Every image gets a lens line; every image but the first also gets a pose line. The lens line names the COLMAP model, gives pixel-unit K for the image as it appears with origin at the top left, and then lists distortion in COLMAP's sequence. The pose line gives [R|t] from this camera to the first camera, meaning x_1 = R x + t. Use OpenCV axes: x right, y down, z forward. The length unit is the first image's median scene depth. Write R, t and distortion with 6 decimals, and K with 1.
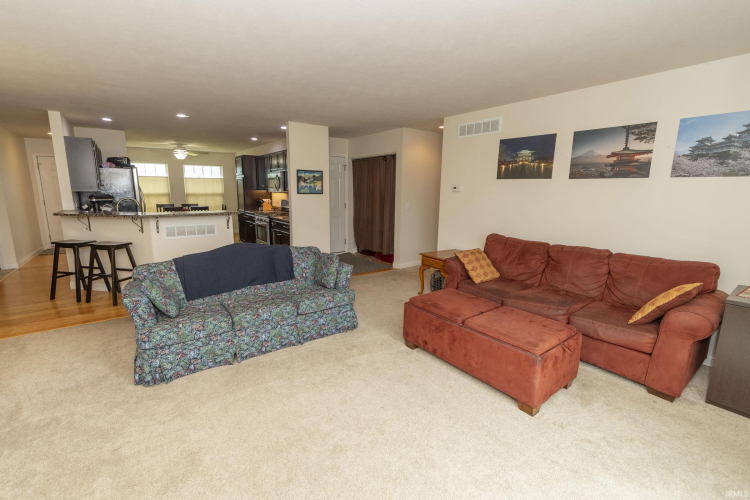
lens RADIAL K [[328.6, 0, 367.8], [0, 328.6, 247.6], [0, 0, 1]] dist [-0.000003, -0.000236]
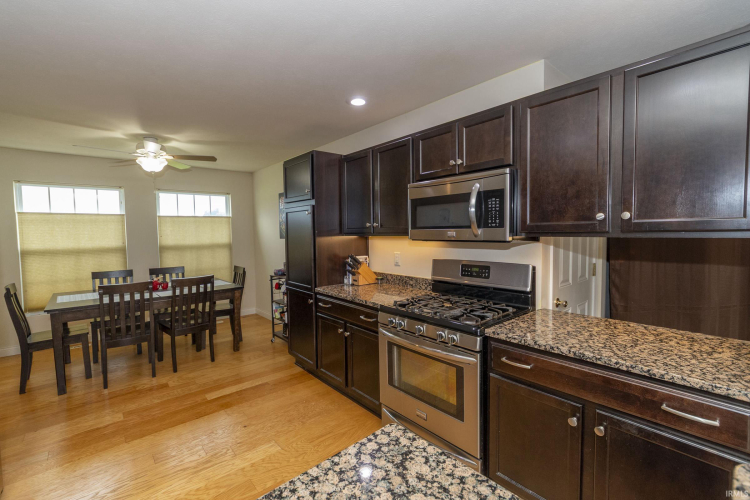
lens RADIAL K [[328.6, 0, 369.2], [0, 328.6, 249.6], [0, 0, 1]] dist [-0.000003, -0.000236]
pose [[0.997029, -0.023451, 0.073374, -0.269776], [0.032593, 0.991495, -0.125998, -0.085207], [-0.069796, 0.128015, 0.989313, 0.478327]]
